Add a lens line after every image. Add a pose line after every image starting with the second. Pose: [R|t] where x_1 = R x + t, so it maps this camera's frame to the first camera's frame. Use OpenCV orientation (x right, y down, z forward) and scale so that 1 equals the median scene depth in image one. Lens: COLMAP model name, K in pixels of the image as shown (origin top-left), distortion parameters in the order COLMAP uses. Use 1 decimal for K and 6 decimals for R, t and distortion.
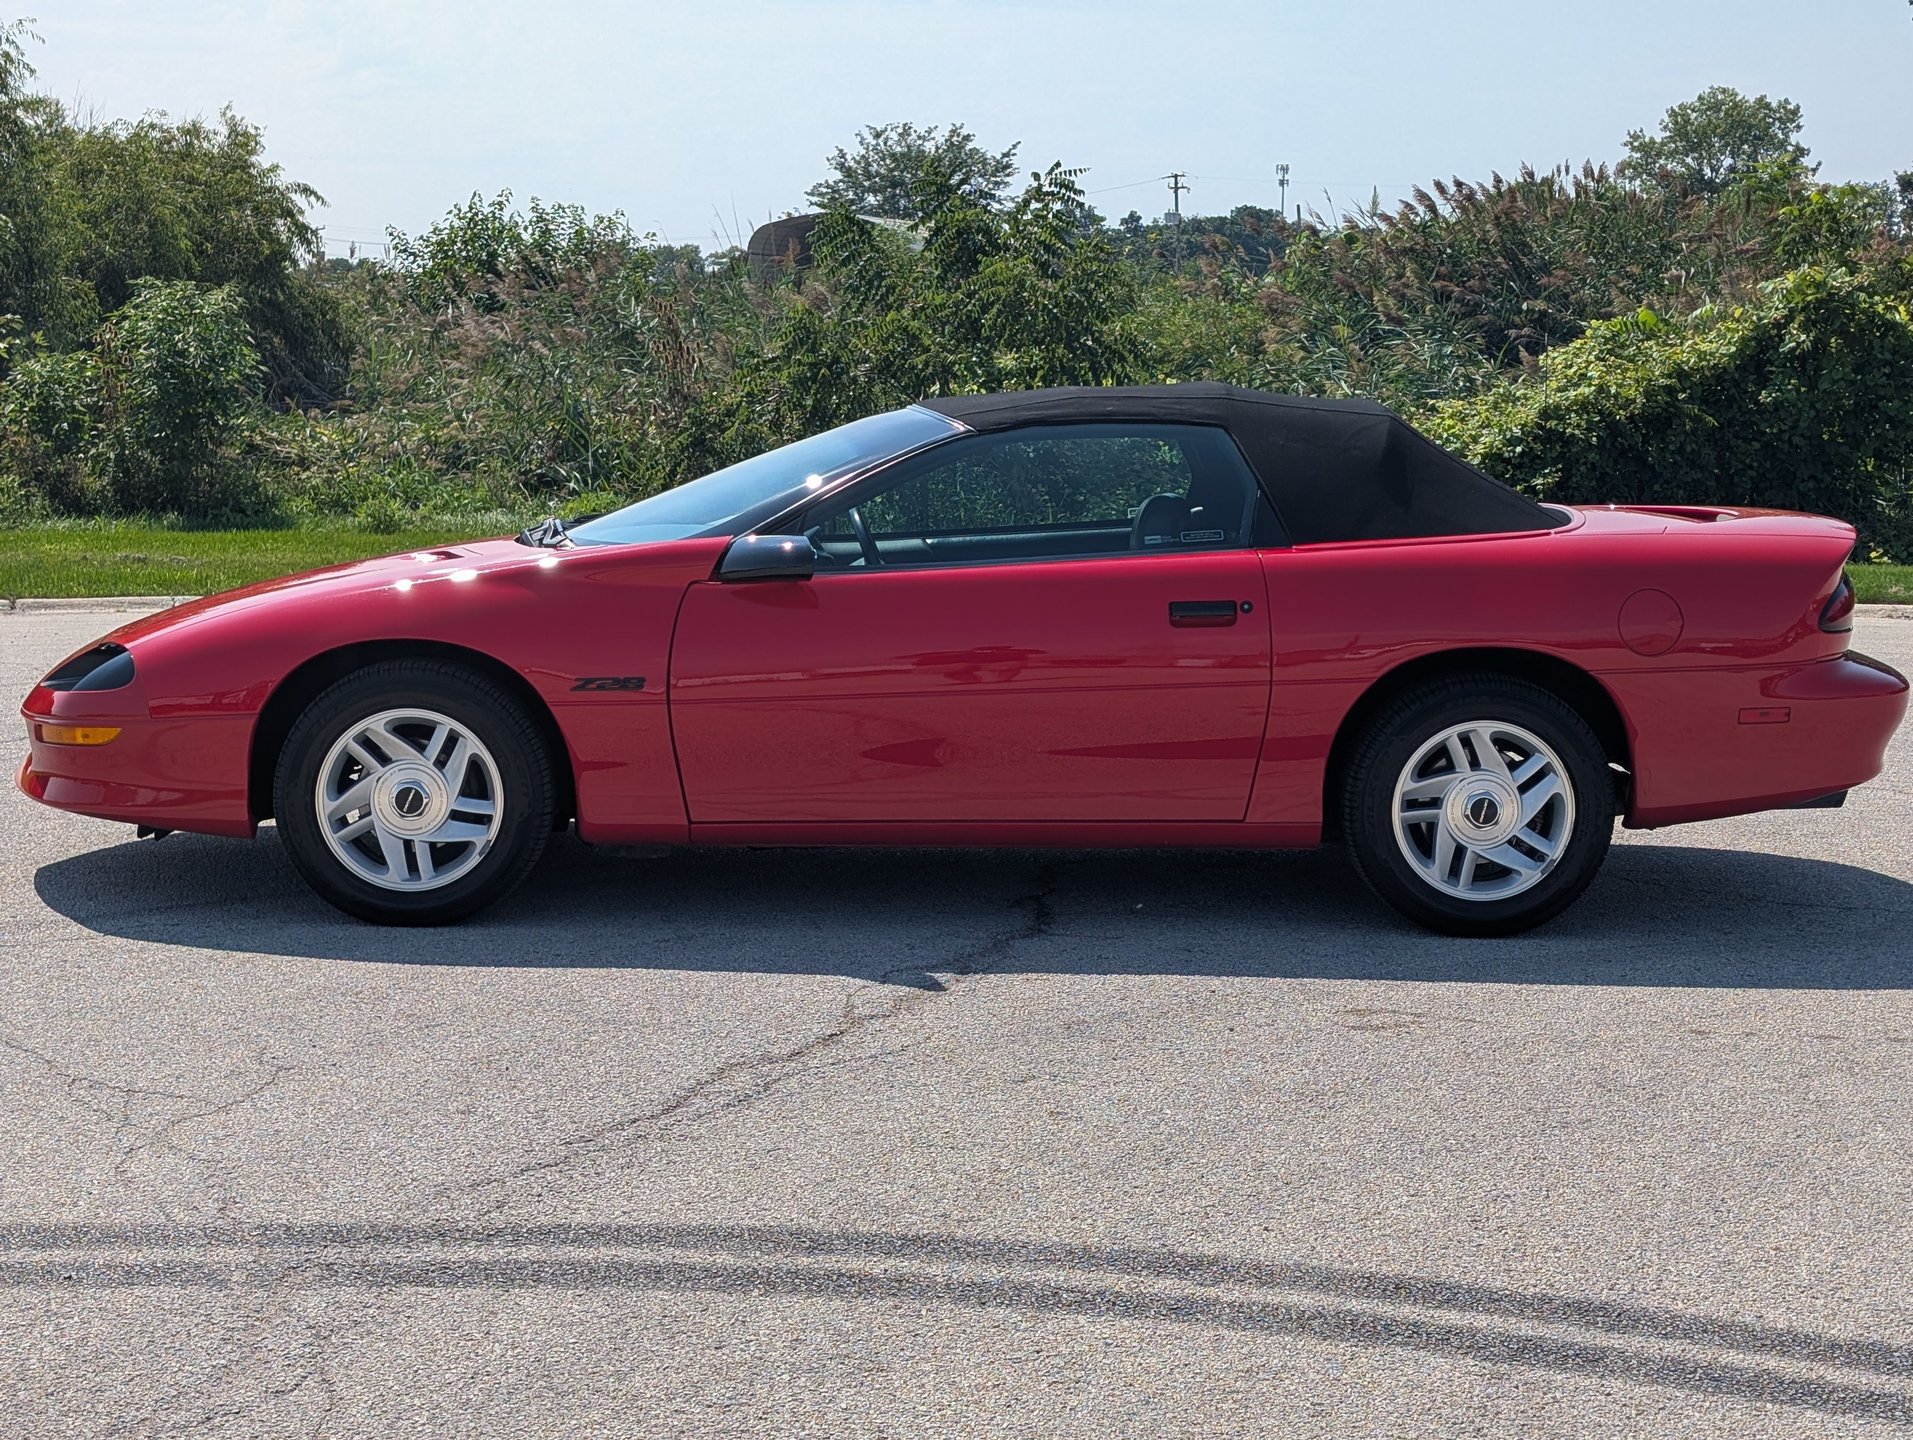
lens RADIAL K [[3214.2, 0, 968.1], [0, 3214.2, 716.7], [0, 0, 1]] dist [0.267313, -1.165983]
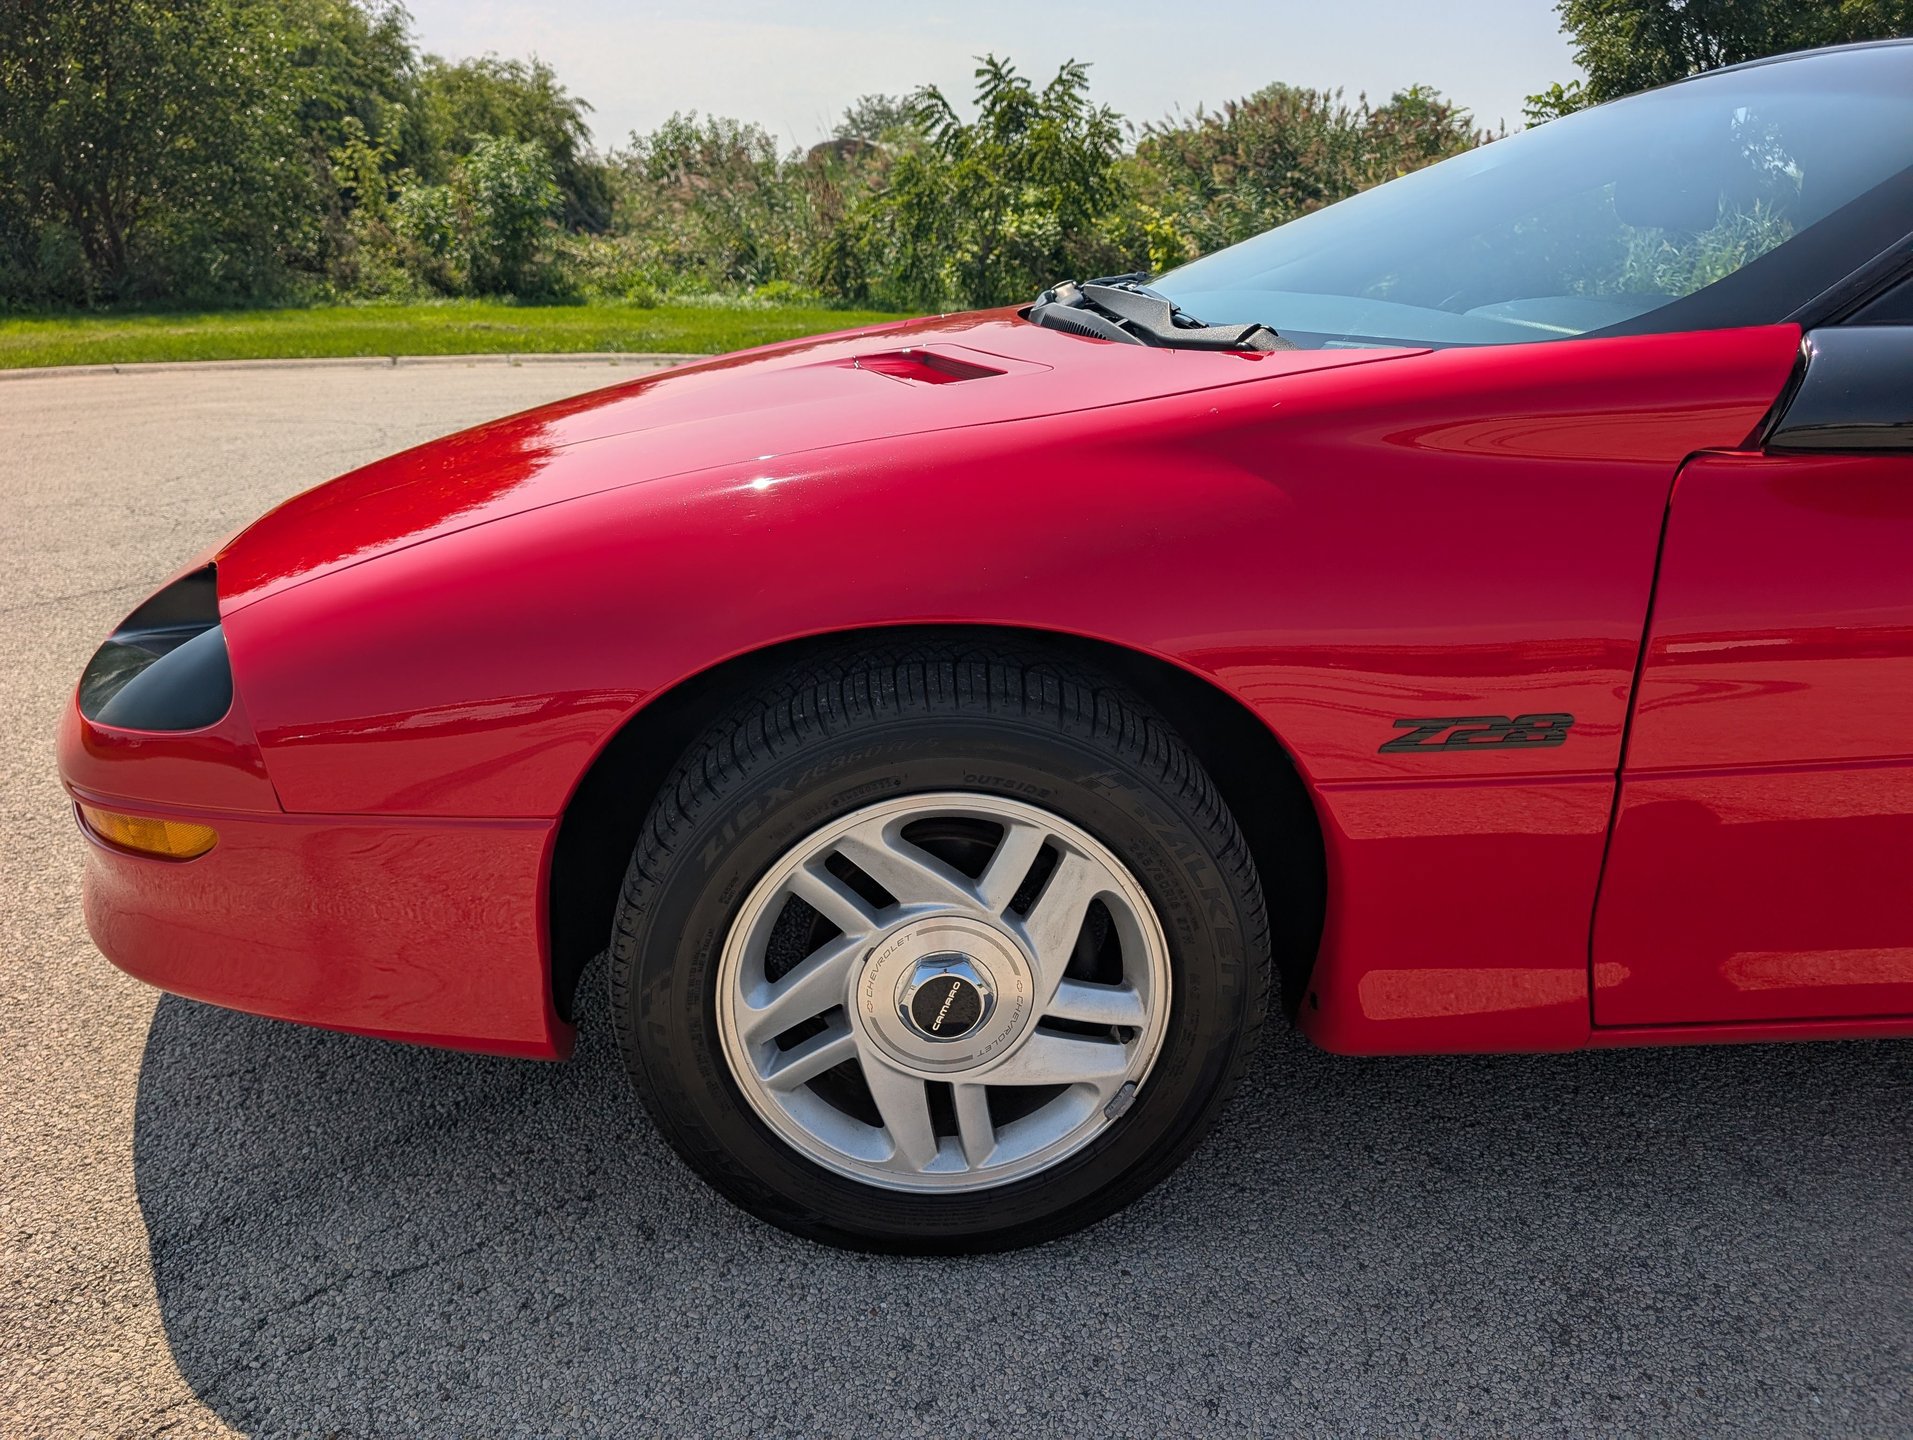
lens RADIAL K [[1390.3, 0, 963.4], [0, 1390.3, 726.1], [0, 0, 1]] dist [0.007733, -0.005830]
pose [[0.998739, -0.012871, 0.048523, -0.062174], [0.001209, 0.972460, 0.233065, -0.016977], [-0.050186, -0.232713, 0.971250, 0.292332]]
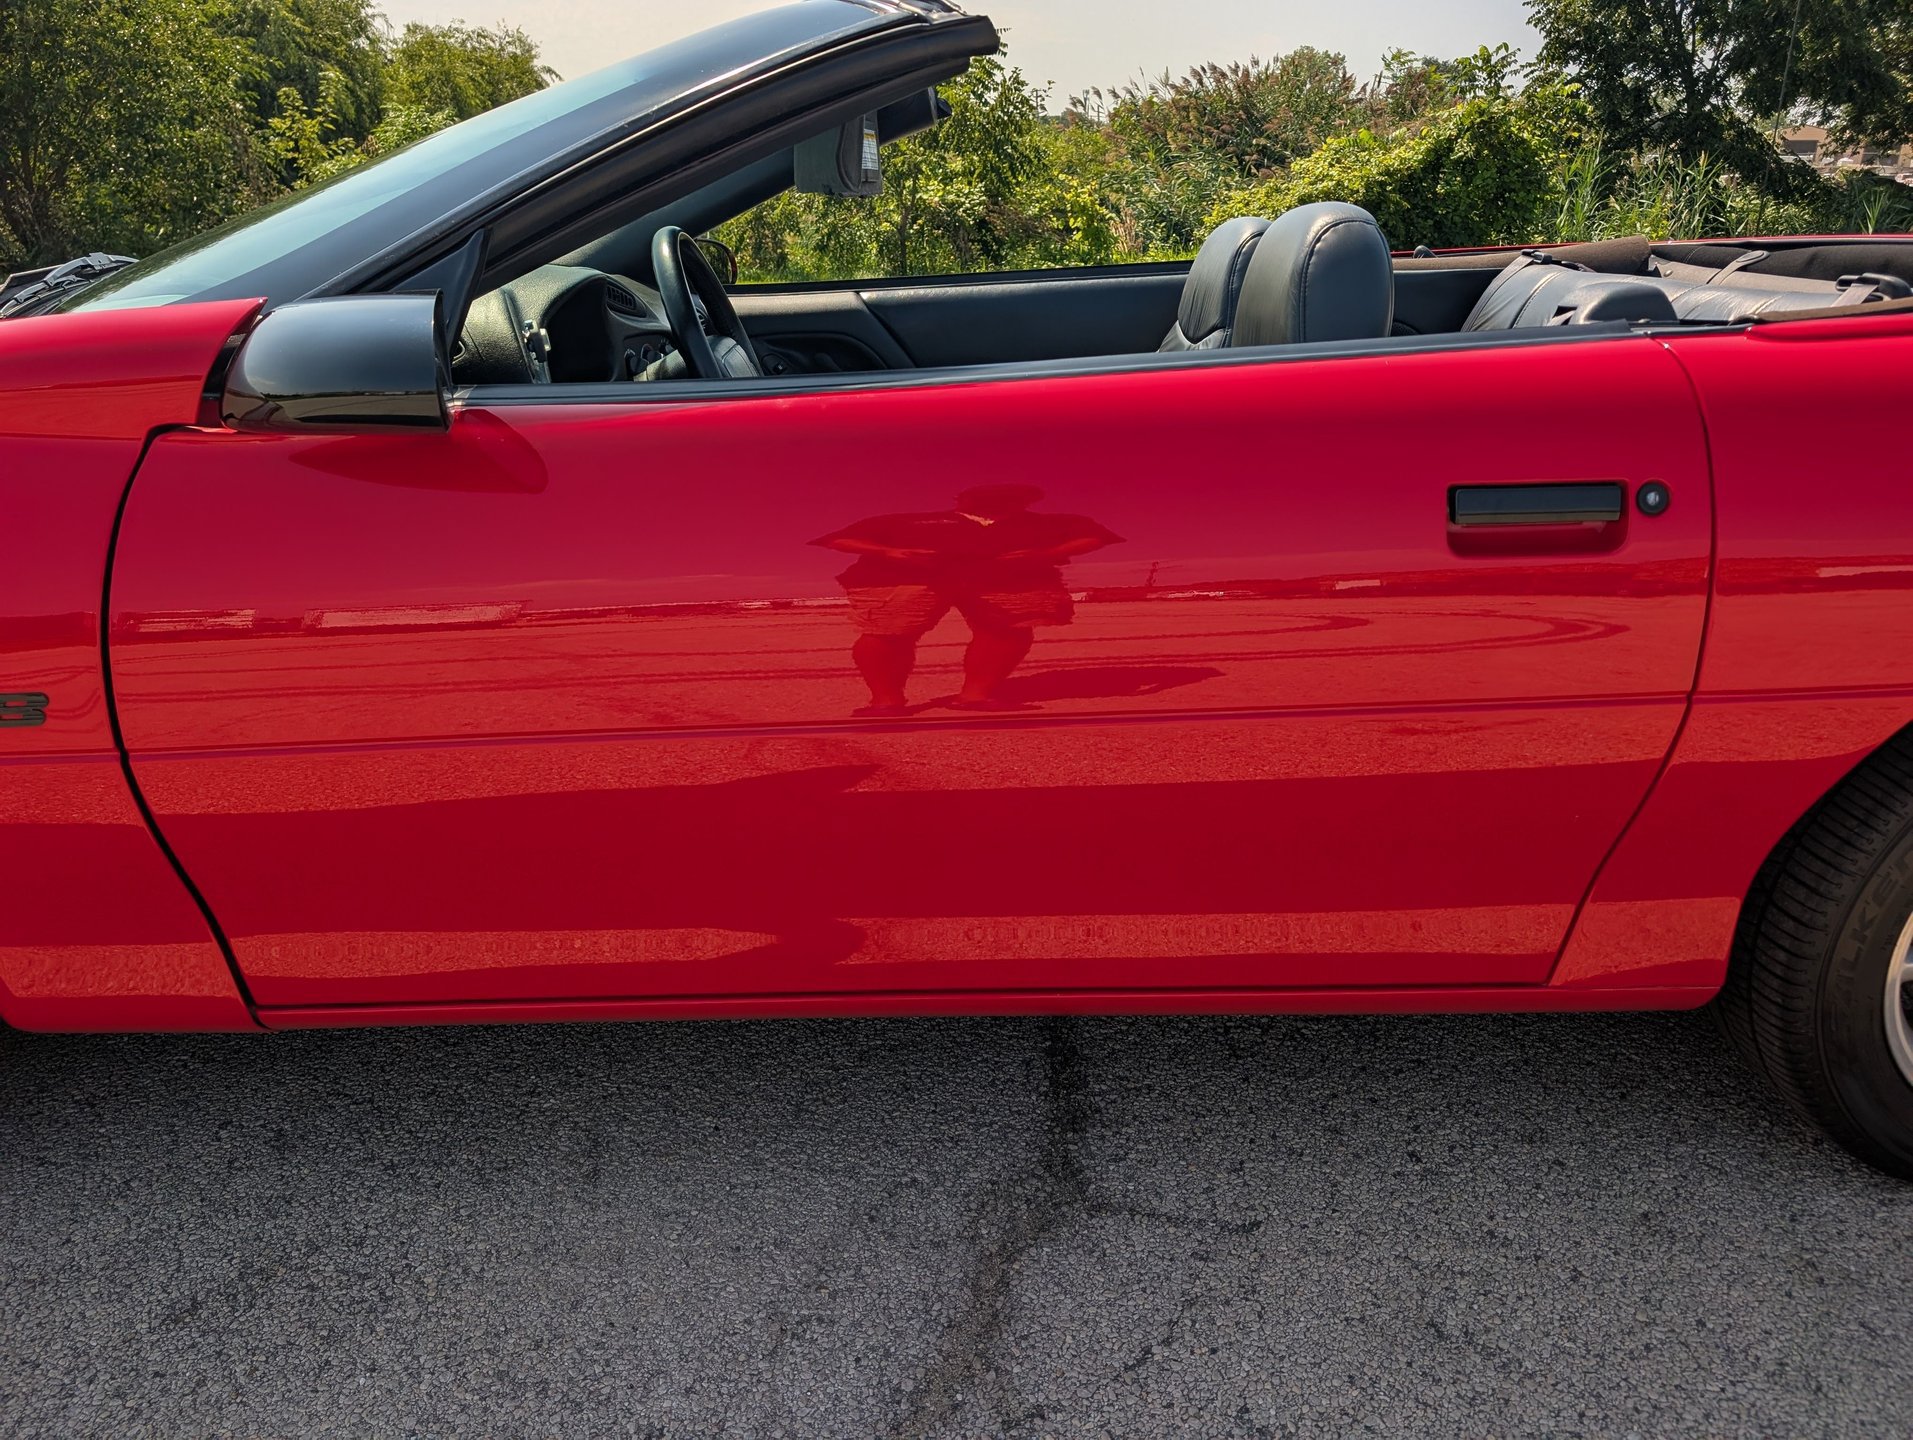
lens RADIAL K [[1387.0, 0, 958.5], [0, 1387.0, 731.7], [0, 0, 1]] dist [0.012527, -0.010485]
pose [[0.999857, -0.003899, 0.016447, 0.001142], [-0.000442, 0.966667, 0.256038, -0.017155], [-0.016897, -0.256008, 0.966527, 0.290913]]
